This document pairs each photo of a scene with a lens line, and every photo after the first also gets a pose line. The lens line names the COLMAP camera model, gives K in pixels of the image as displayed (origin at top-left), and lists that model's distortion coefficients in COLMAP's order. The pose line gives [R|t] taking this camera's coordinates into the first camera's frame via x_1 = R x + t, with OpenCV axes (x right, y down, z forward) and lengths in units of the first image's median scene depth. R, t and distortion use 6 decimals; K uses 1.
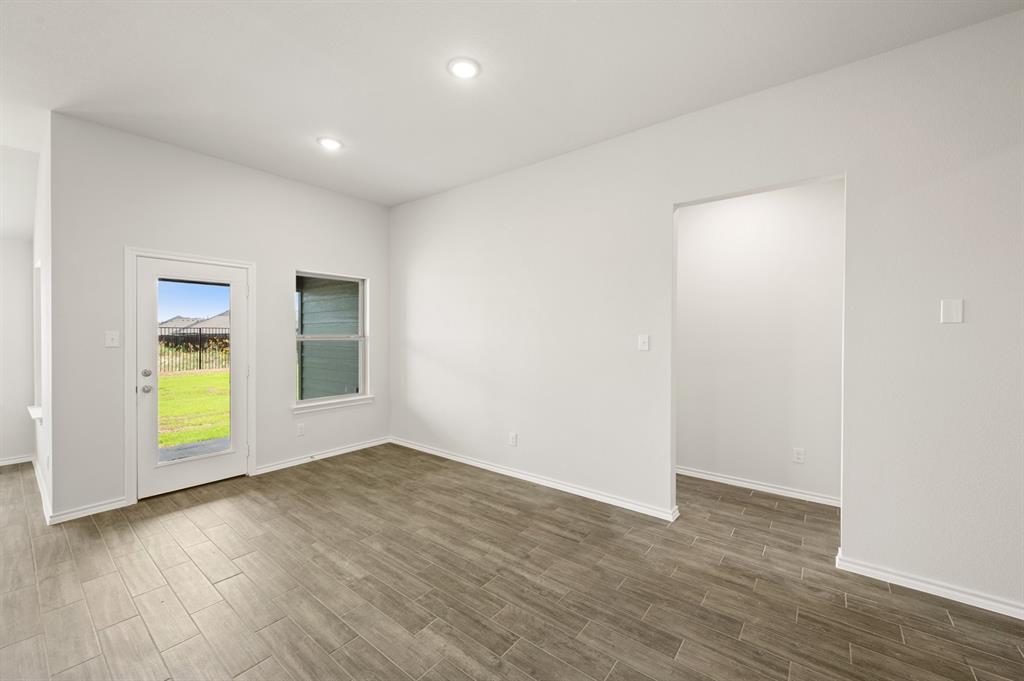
lens RADIAL K [[402.7, 0, 513.1], [0, 402.7, 338.8], [0, 0, 1]] dist [0.000202, 0.000244]
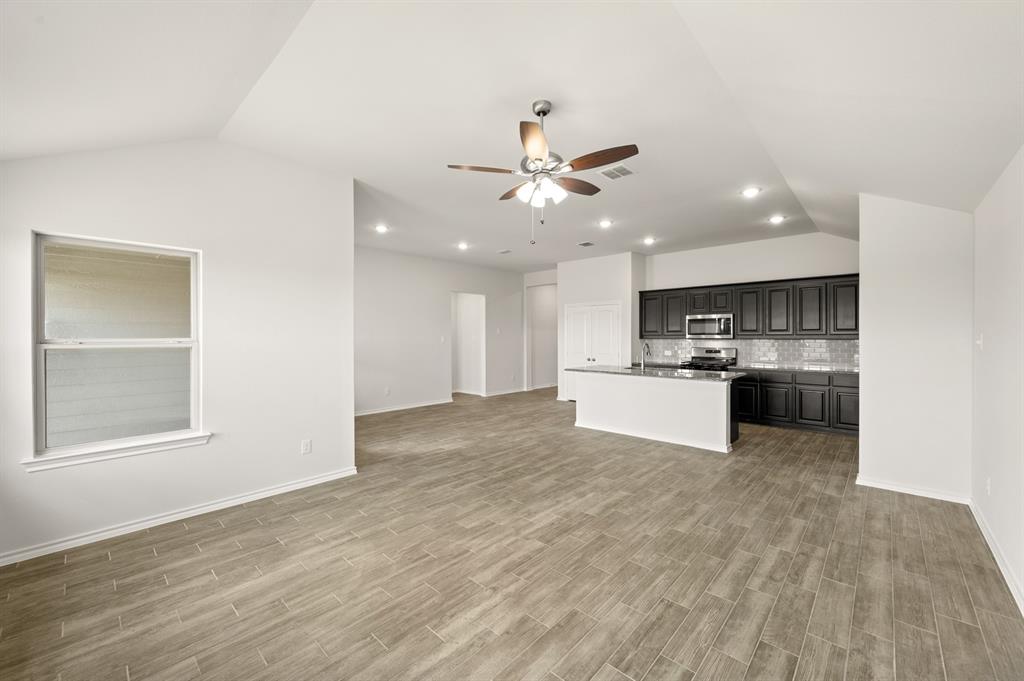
lens RADIAL K [[402.7, 0, 514.5], [0, 402.7, 338.7], [0, 0, 1]] dist [0.000202, 0.000244]
pose [[0.079992, -0.006543, 0.996774, -2.267642], [0.012619, 0.999905, 0.005551, -0.007660], [-0.996716, 0.012134, 0.080067, 0.301990]]
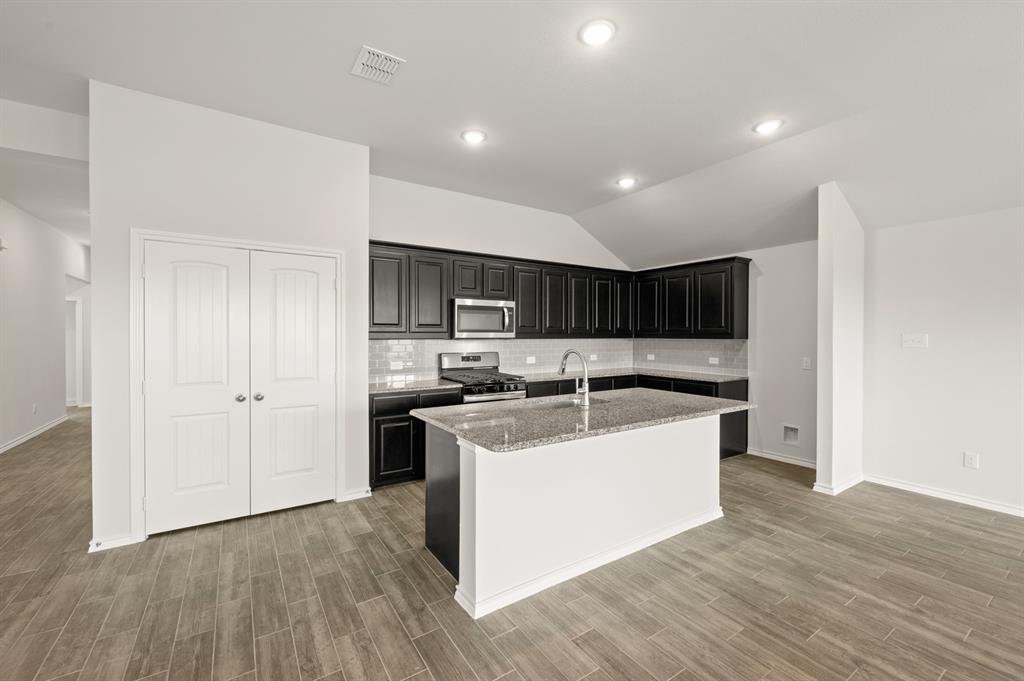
lens RADIAL K [[423.5, 0, 512.5], [0, 423.5, 337.2], [0, 0, 1]] dist [-0.000800, -0.000026]
pose [[-0.947376, -0.005181, 0.320081, -0.567900], [-0.000072, 0.999872, 0.015971, -0.009407], [-0.320123, 0.015108, -0.947255, 0.755510]]
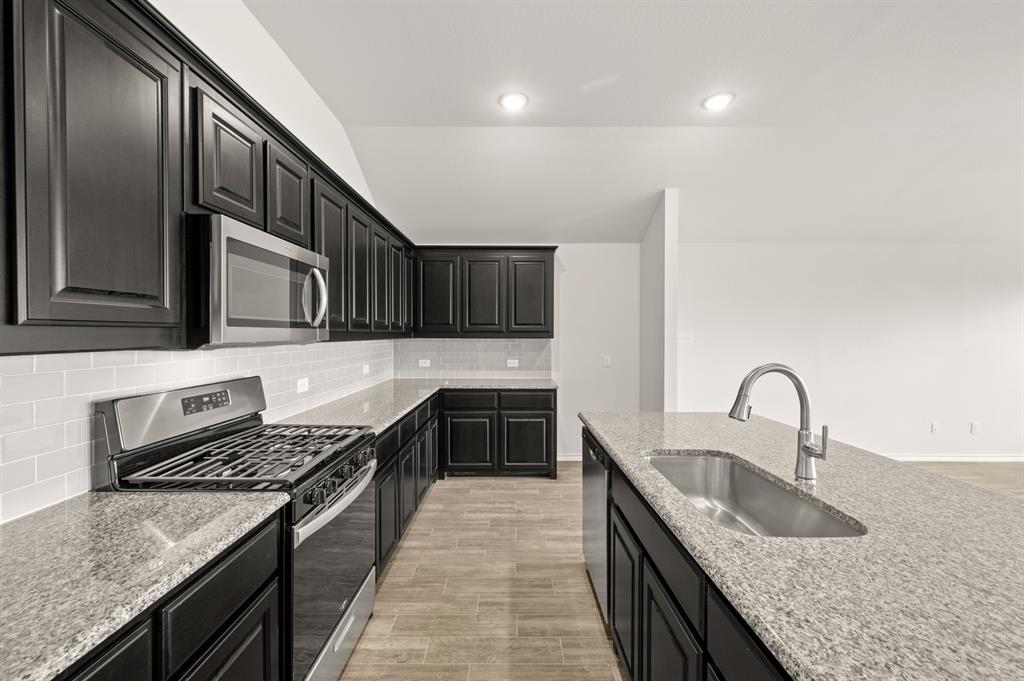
lens RADIAL K [[402.7, 0, 513.3], [0, 402.7, 337.5], [0, 0, 1]] dist [0.000202, 0.000244]
pose [[-0.785334, 0.002664, -0.619067, 0.058901], [-0.009366, 0.999825, 0.016184, -0.000913], [0.619002, 0.018508, -0.785172, 0.012989]]
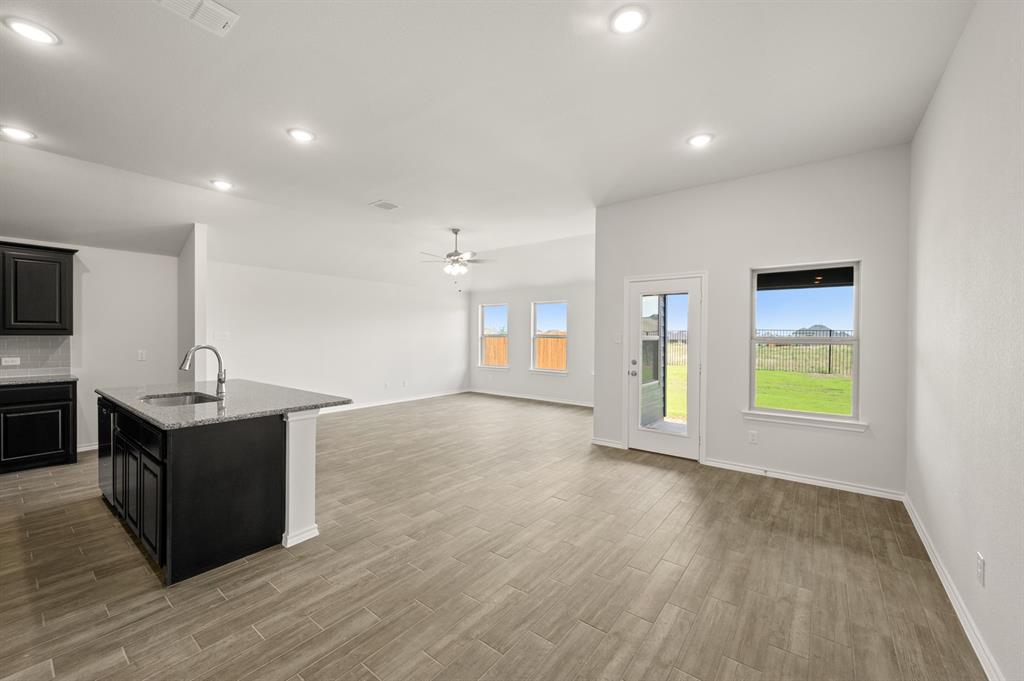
lens RADIAL K [[402.7, 0, 513.5], [0, 402.7, 337.6], [0, 0, 1]] dist [0.000202, 0.000244]
pose [[0.008036, 0.006222, -0.999948, 0.548764], [-0.016644, 0.999843, 0.006088, -0.004790], [0.999829, 0.016594, 0.008138, 0.575247]]
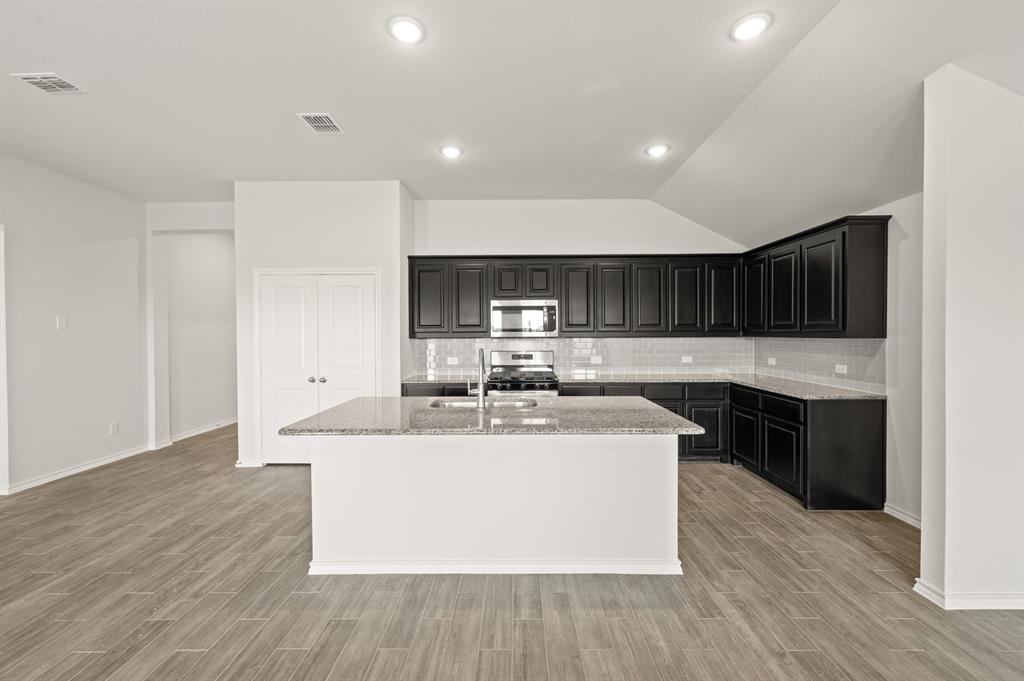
lens RADIAL K [[402.7, 0, 513.3], [0, 402.7, 337.6], [0, 0, 1]] dist [0.000202, 0.000244]
pose [[-0.609488, -0.007282, 0.792762, -1.107669], [0.012105, 0.999756, 0.018489, -0.008054], [-0.792703, 0.020865, -0.609251, 0.314458]]
